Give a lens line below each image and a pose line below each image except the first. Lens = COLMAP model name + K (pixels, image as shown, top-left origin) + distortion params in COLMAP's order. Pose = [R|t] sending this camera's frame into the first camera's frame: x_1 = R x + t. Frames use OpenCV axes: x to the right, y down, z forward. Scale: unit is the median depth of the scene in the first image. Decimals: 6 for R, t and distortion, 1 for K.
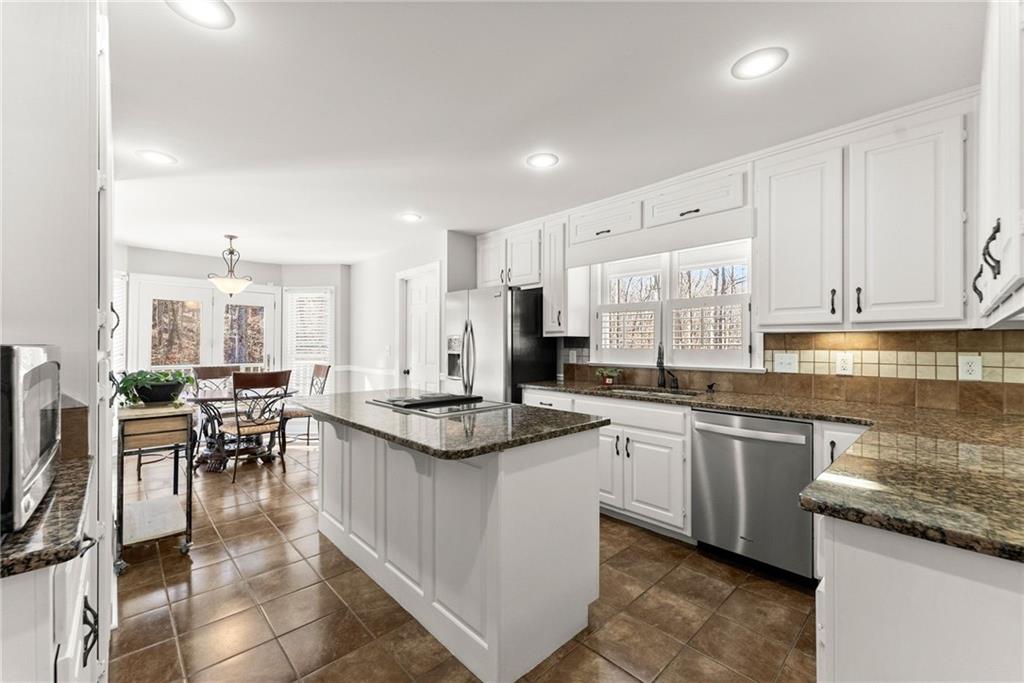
lens RADIAL K [[425.5, 0, 511.2], [0, 425.5, 341.2], [0, 0, 1]] dist [0.002837, -0.000008]
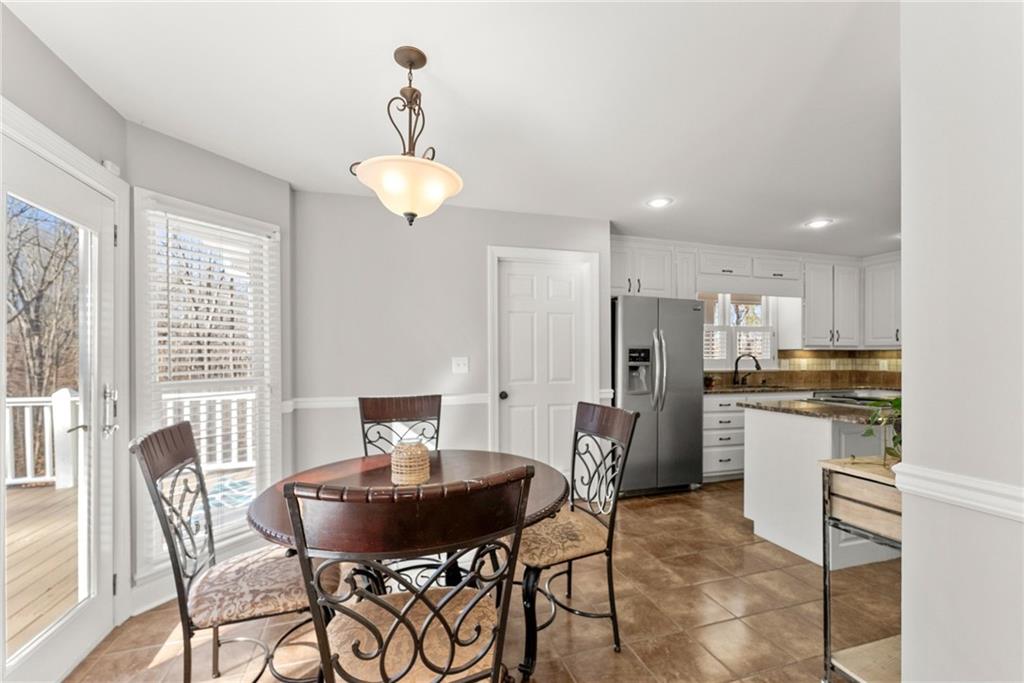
lens RADIAL K [[425.5, 0, 506.9], [0, 425.5, 362.9], [0, 0, 1]] dist [0.002837, -0.000008]
pose [[0.435654, -0.001376, 0.900113, -1.728174], [0.000478, 0.999999, 0.001297, 0.039915], [-0.900114, -0.000135, 0.435654, 1.403286]]
